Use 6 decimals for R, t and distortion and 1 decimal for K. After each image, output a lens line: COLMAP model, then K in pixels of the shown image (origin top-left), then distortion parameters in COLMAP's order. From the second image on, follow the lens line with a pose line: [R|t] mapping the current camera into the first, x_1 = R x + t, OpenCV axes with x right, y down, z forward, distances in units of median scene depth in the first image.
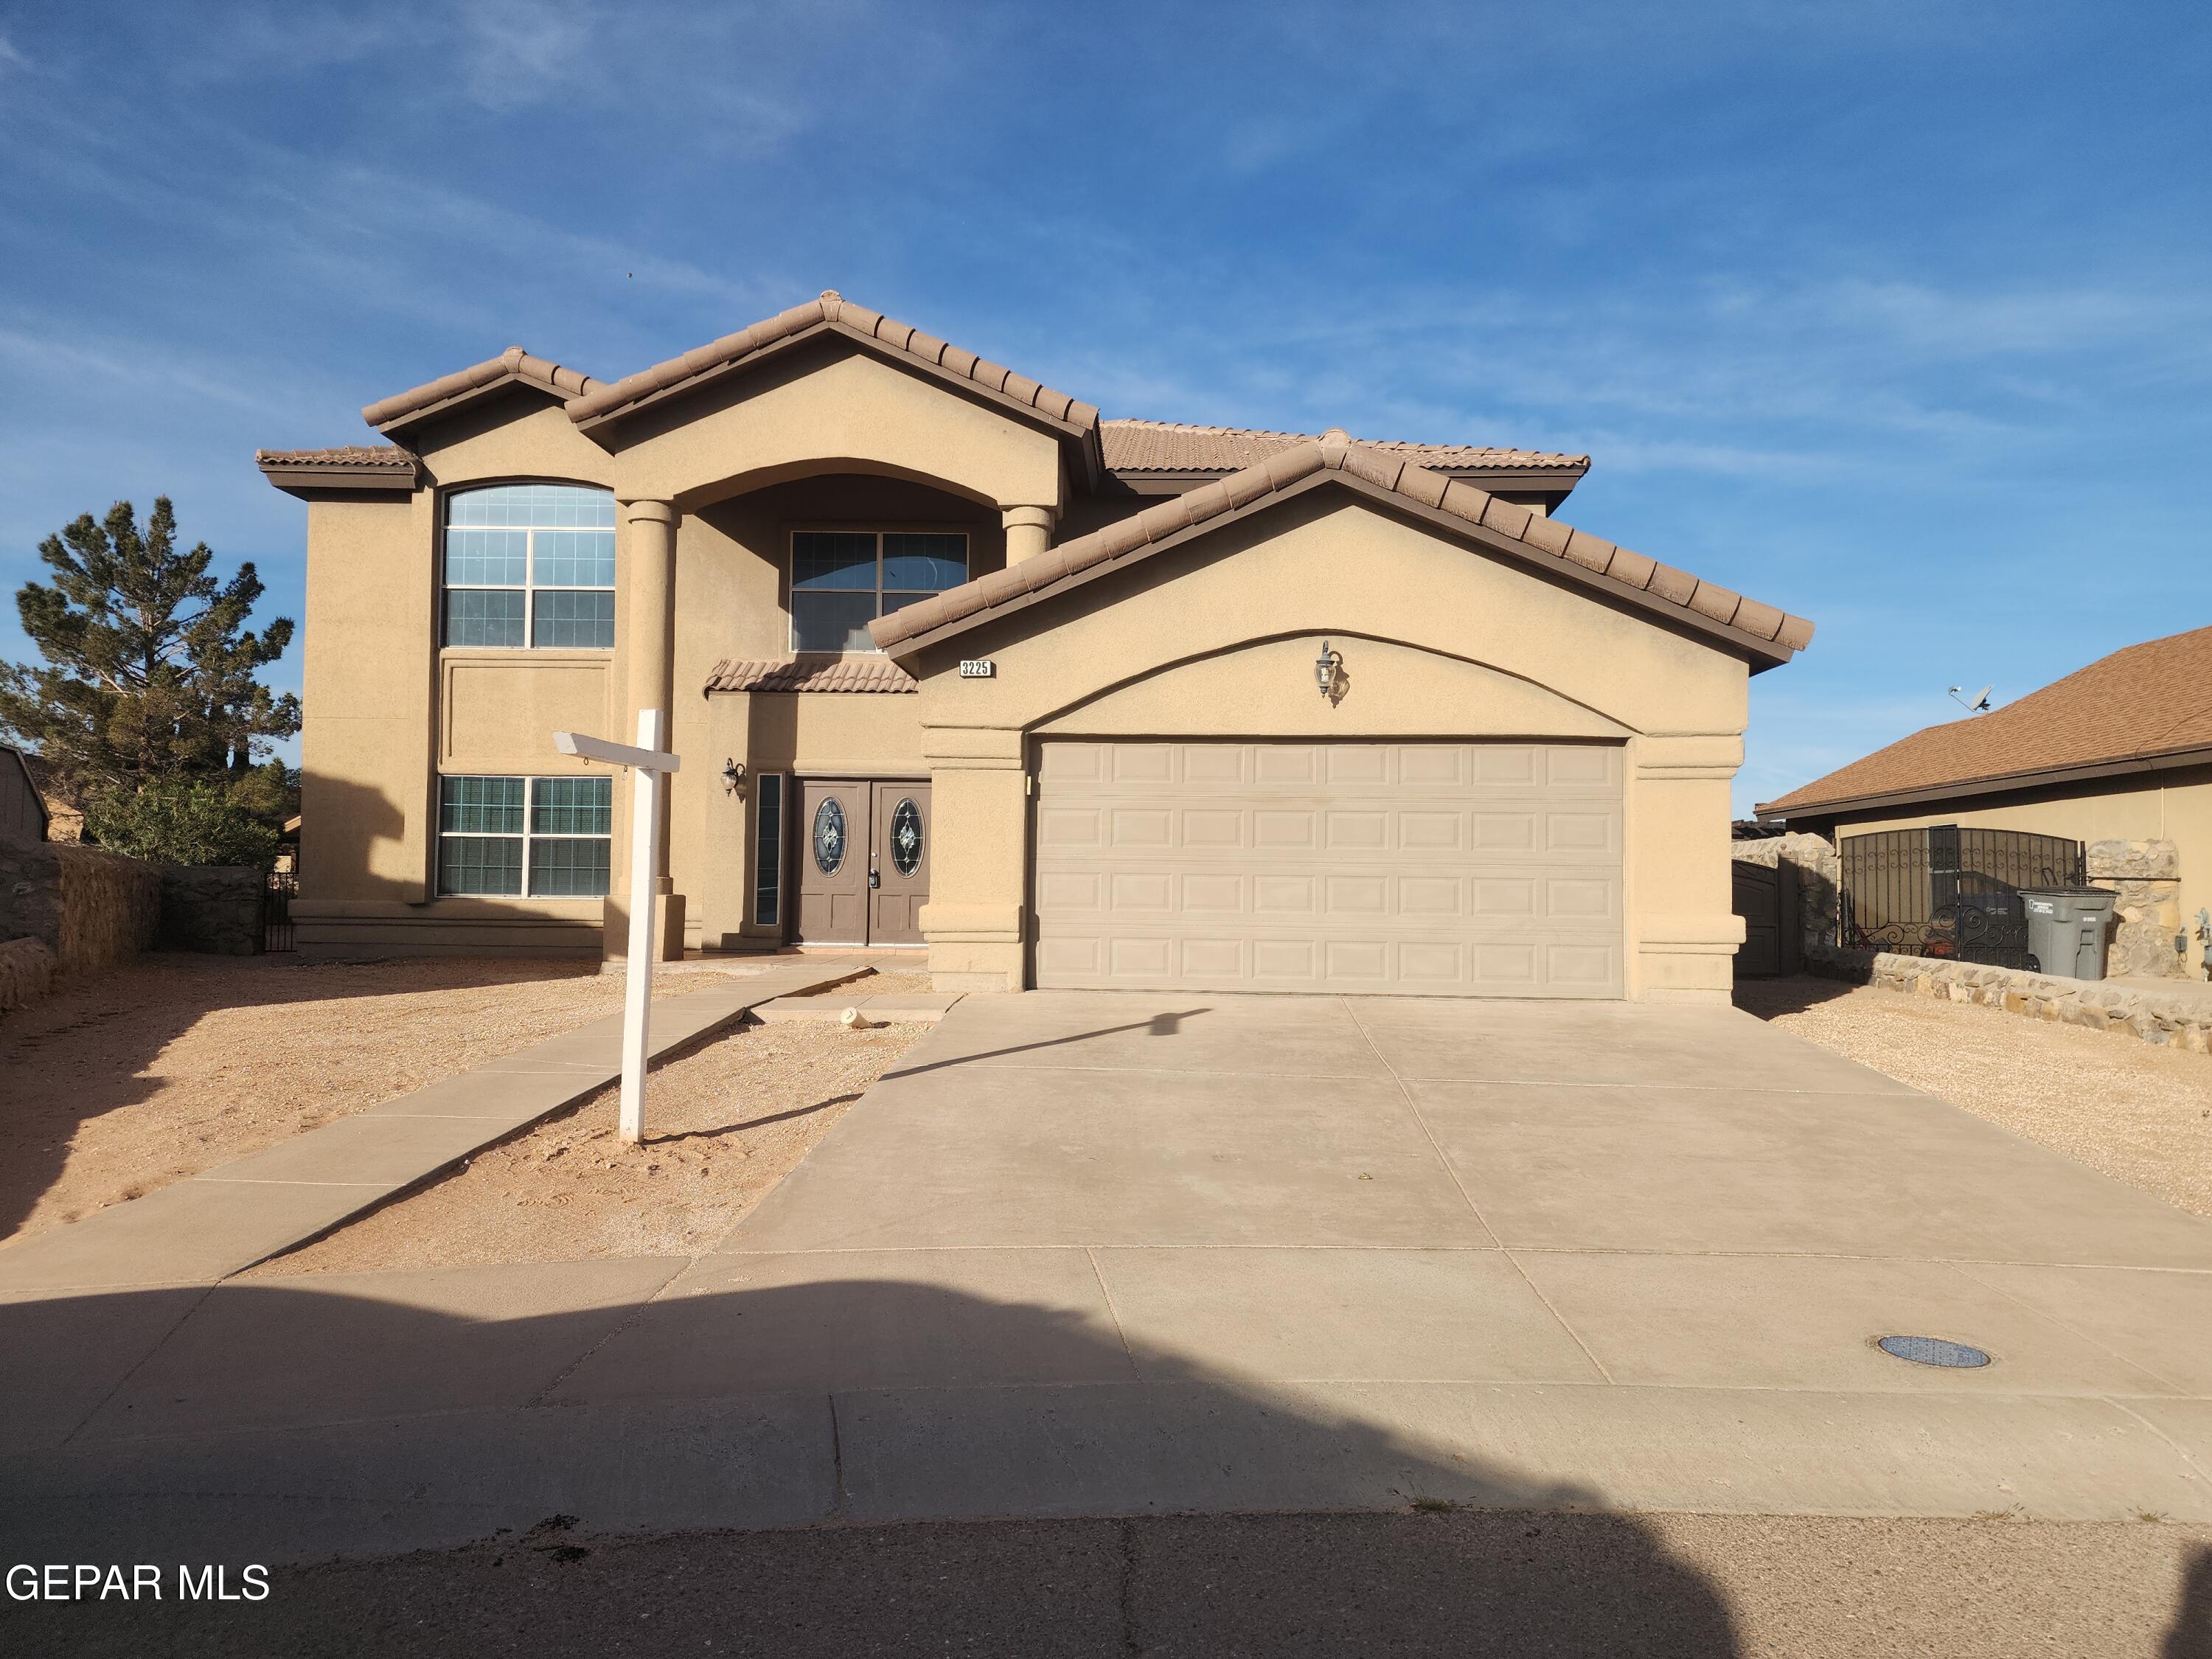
lens RADIAL K [[1463.5, 0, 1091.9], [0, 1463.5, 887.9], [0, 0, 1]] dist [0.065865, -0.032951]
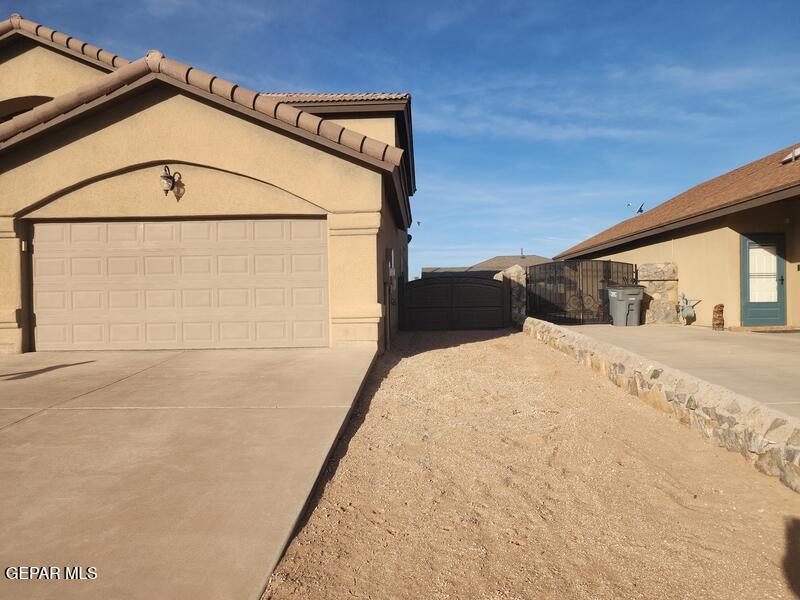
lens RADIAL K [[529.3, 0, 395.1], [0, 529.3, 305.6], [0, 0, 1]] dist [0.065865, -0.032951]
pose [[0.999579, -0.029017, 0.000678, 0.302219], [0.029002, 0.999446, 0.016351, 0.007259], [-0.001152, -0.016325, 0.999866, 0.197379]]
